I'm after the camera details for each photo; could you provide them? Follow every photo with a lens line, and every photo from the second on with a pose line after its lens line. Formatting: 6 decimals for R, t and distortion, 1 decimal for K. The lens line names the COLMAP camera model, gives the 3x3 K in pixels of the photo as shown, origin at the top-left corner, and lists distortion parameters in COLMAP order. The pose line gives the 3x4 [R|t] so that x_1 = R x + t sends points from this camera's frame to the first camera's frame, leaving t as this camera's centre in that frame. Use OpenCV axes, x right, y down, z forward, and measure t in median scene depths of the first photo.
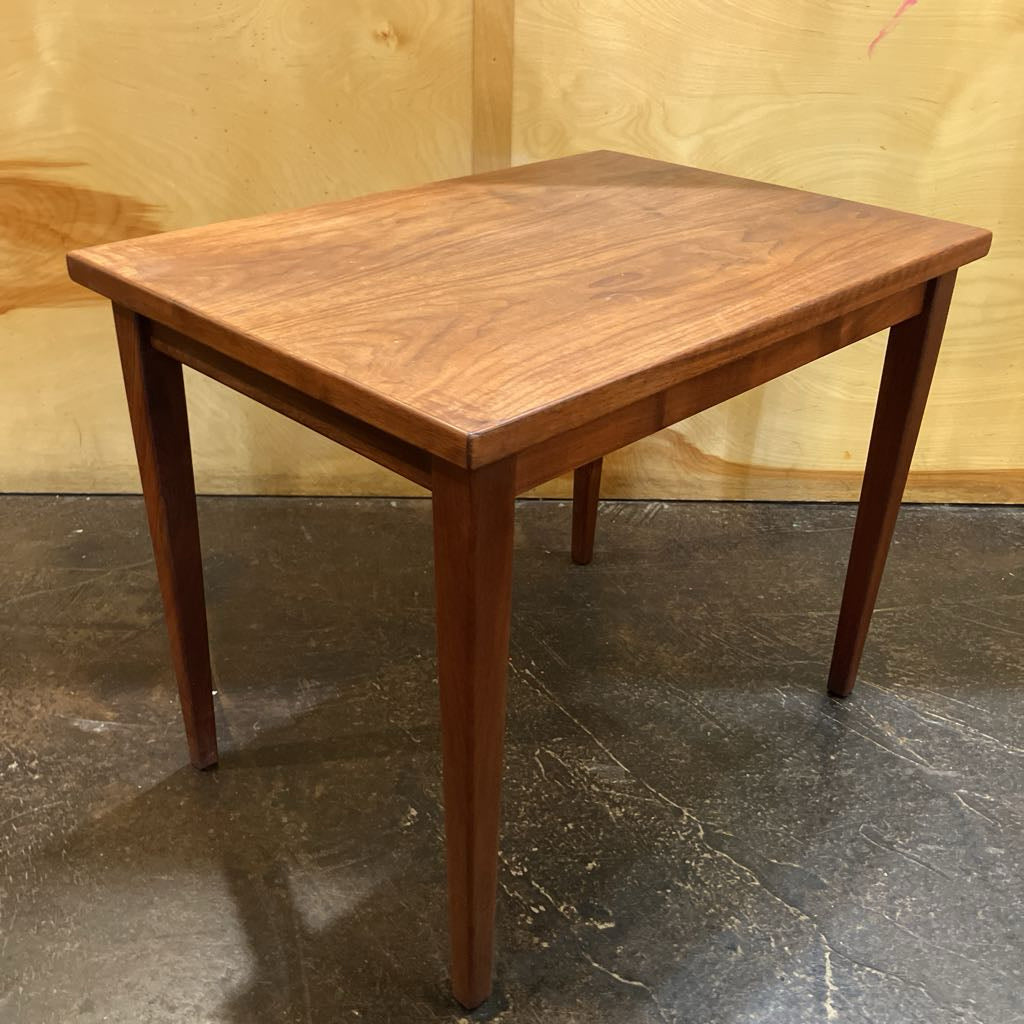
lens RADIAL K [[1158.5, 0, 518.2], [0, 1158.5, 514.3], [0, 0, 1]] dist [-0.010017, 0.000000]
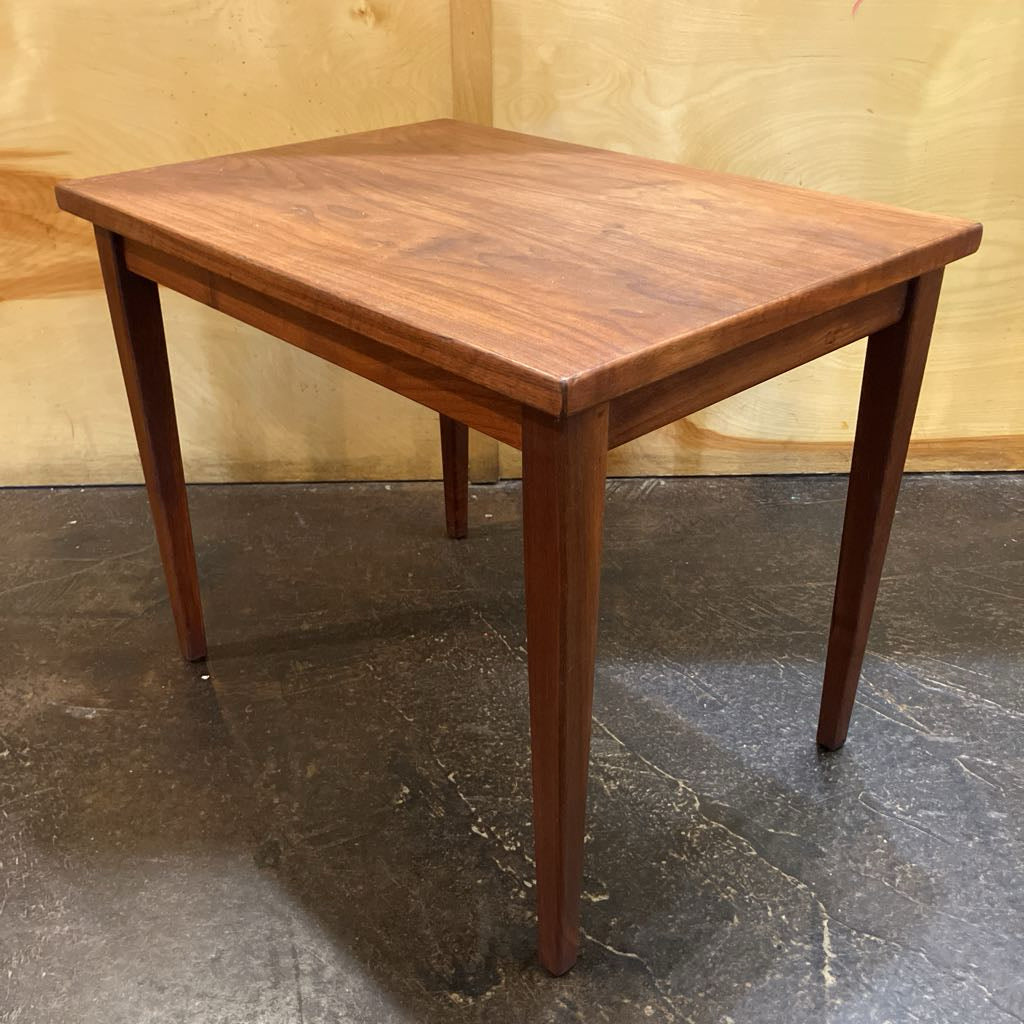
lens RADIAL K [[1158.5, 0, 515.5], [0, 1158.5, 511.9], [0, 0, 1]] dist [-0.010017, 0.000000]
pose [[0.999507, -0.027015, -0.016001, 0.023133], [0.027027, 0.999635, 0.000577, 0.019258], [0.015980, -0.001010, 0.999872, 0.010348]]
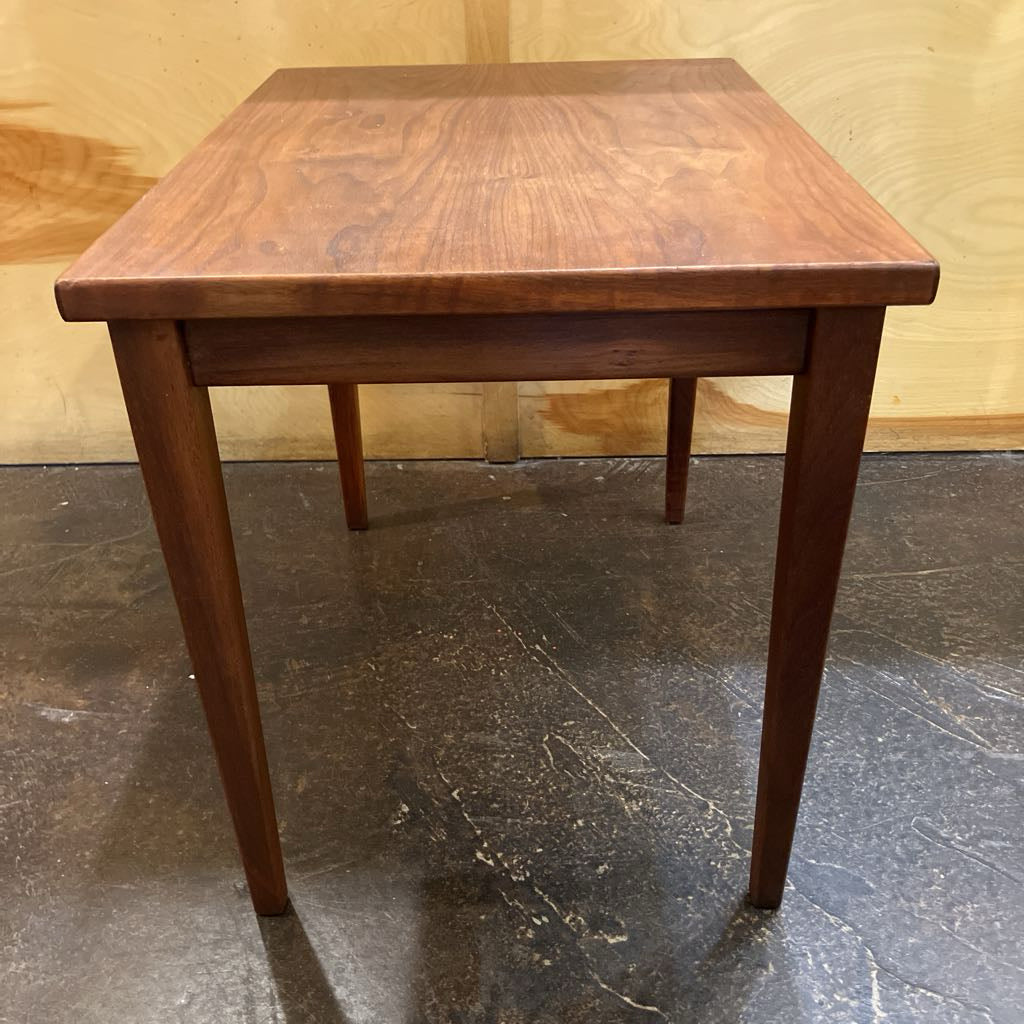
lens RADIAL K [[1158.5, 0, 514.6], [0, 1158.5, 511.8], [0, 0, 1]] dist [-0.010017, 0.000000]
pose [[0.998455, -0.022869, -0.050650, 0.040380], [0.024336, 0.999296, 0.028539, 0.004087], [0.049962, -0.029728, 0.998309, 0.106189]]
